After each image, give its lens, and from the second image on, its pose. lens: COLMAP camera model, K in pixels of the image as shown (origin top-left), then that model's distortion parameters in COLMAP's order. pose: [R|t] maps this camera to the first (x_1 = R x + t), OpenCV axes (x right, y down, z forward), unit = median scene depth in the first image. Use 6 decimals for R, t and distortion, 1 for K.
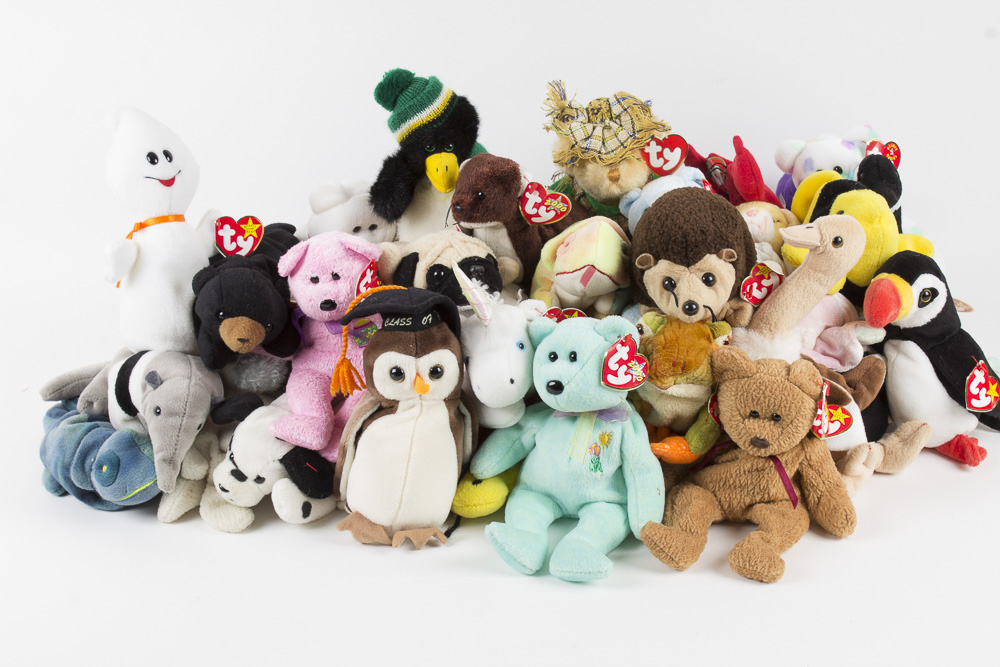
lens RADIAL K [[1226.1, 0, 504.3], [0, 1226.1, 336.1], [0, 0, 1]] dist [-0.084681, 0.000000]
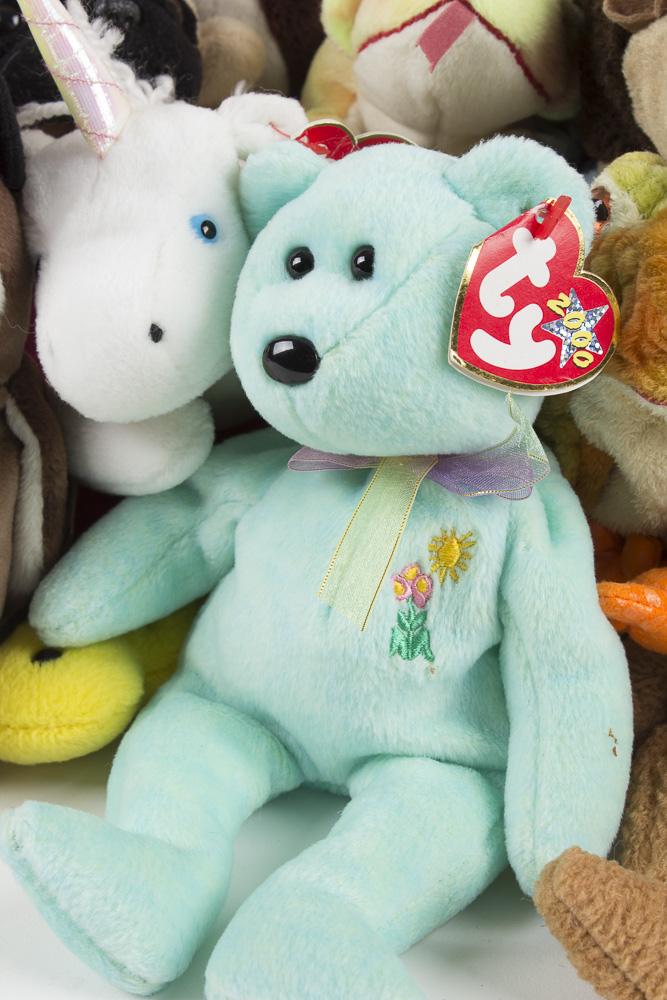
lens RADIAL K [[1735.2, 0, 330.3], [0, 1735.2, 495.4], [0, 0, 1]] dist [-0.042691, 0.000000]
pose [[0.995631, 0.087096, -0.033665, 0.064651], [-0.085800, 0.995580, 0.038183, 0.054988], [0.036842, -0.035127, 0.998704, 0.561285]]
